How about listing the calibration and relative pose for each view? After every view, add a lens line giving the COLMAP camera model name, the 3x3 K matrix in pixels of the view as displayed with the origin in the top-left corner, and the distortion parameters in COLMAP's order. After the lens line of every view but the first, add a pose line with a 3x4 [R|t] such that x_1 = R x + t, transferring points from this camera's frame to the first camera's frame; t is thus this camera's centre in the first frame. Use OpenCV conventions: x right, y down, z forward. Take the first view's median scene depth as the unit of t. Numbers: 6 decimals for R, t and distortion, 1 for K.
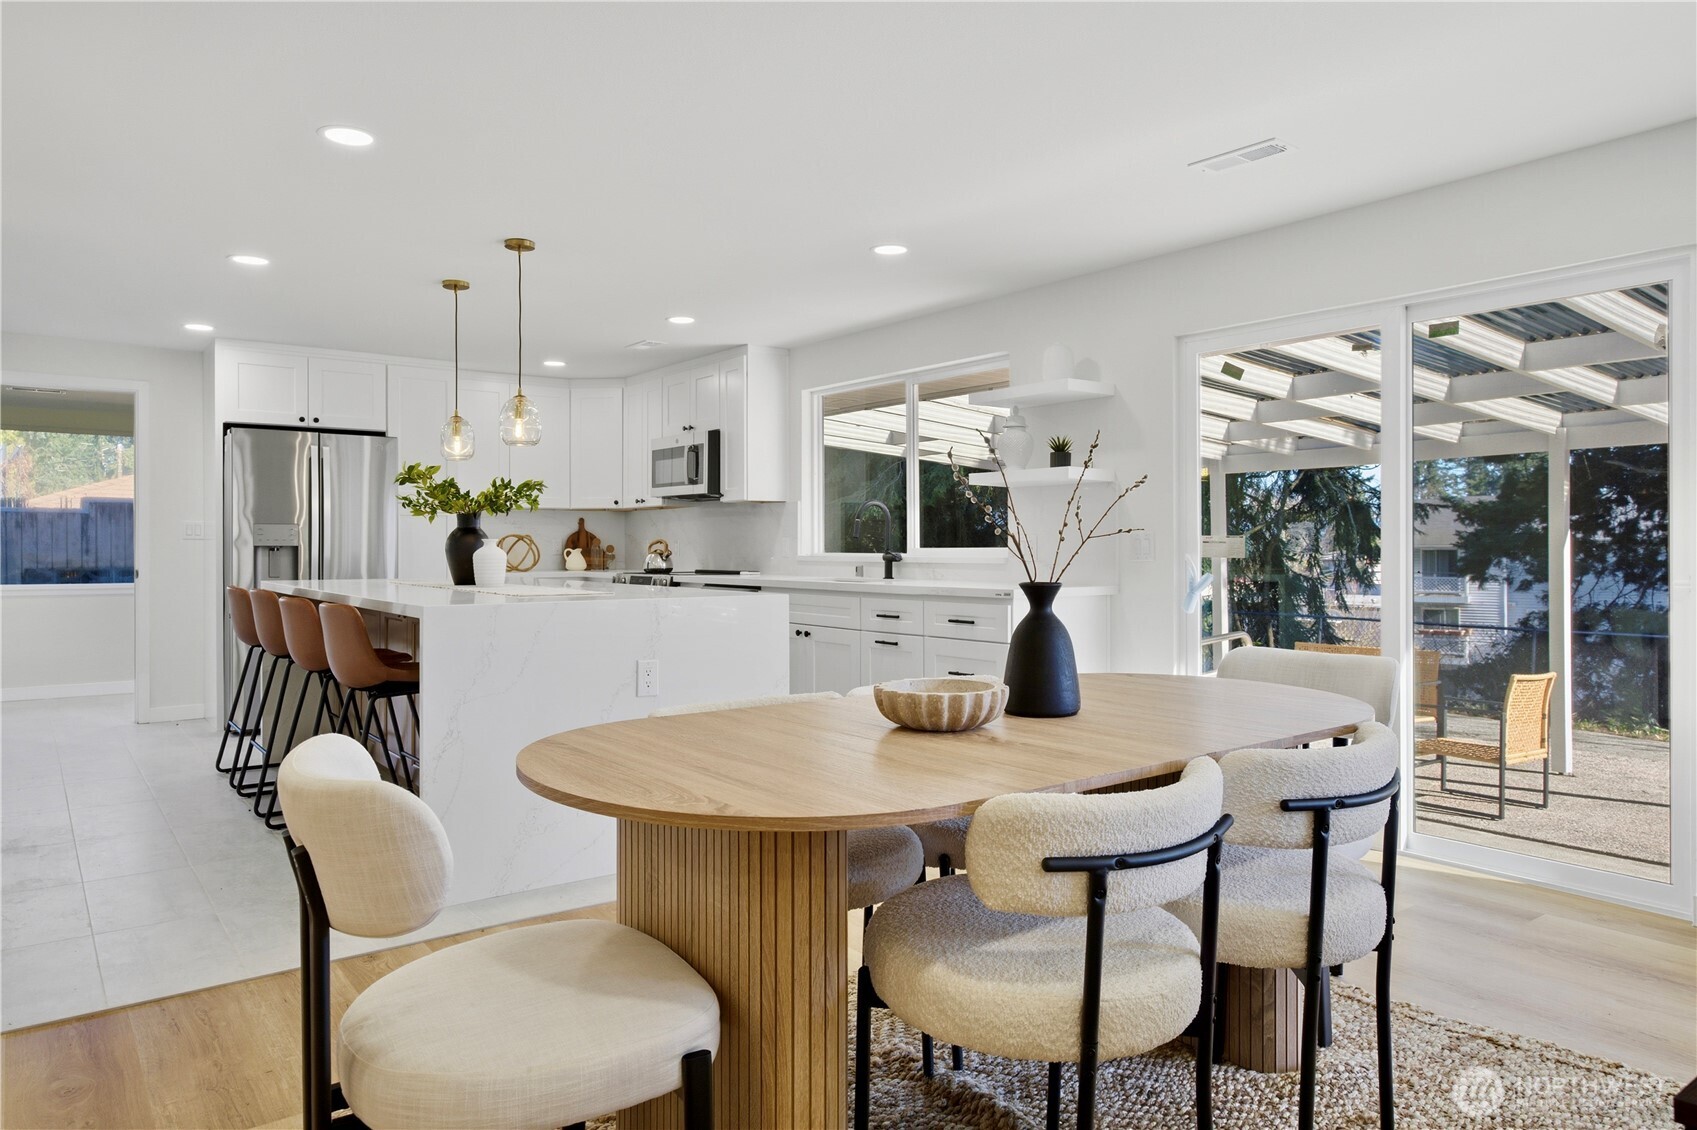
lens RADIAL K [[1100.9, 0, 844.2], [0, 1100.9, 545.4], [0, 0, 1]] dist [-0.003519, 0.001711]
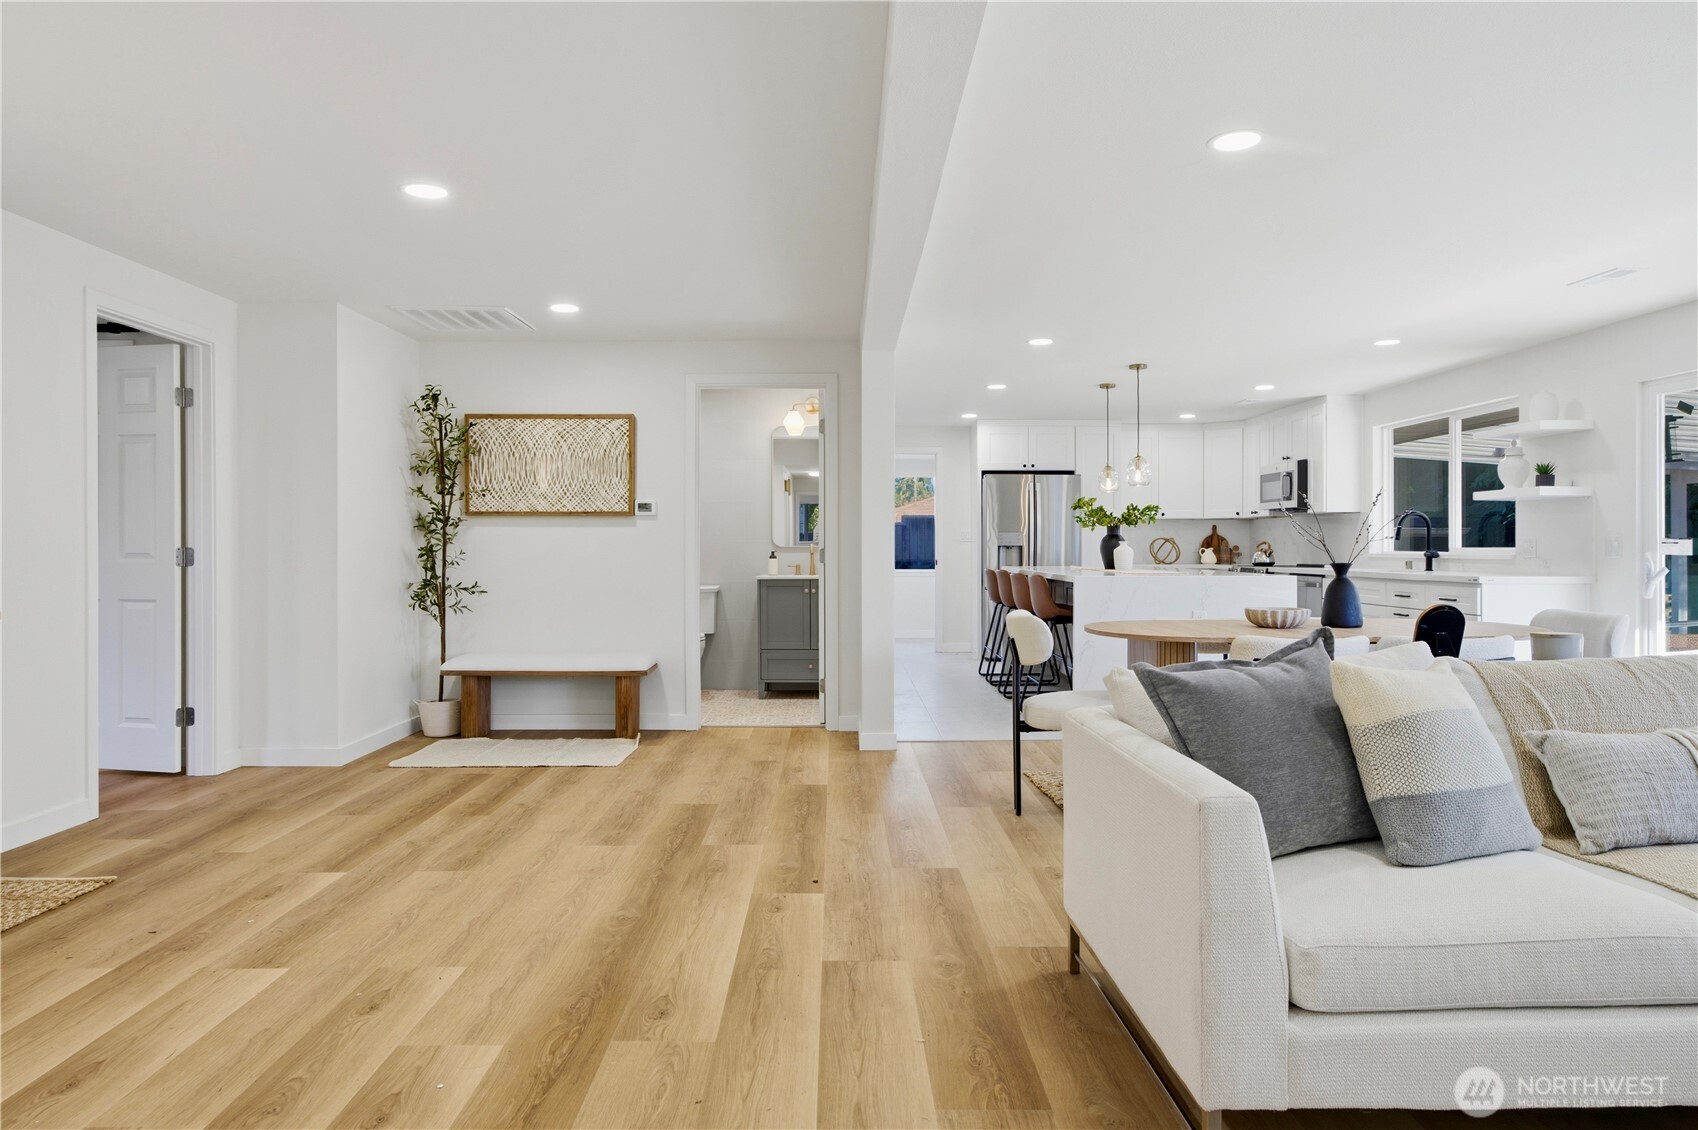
lens RADIAL K [[1039.1, 0, 849.0], [0, 1039.1, 565.0], [0, 0, 1]] dist [0.001809, 0.000301]
pose [[0.805757, 0.011747, -0.592130, 0.201287], [-0.001085, 0.999831, 0.018359, 0.001296], [0.592246, -0.014151, 0.805633, -0.378297]]
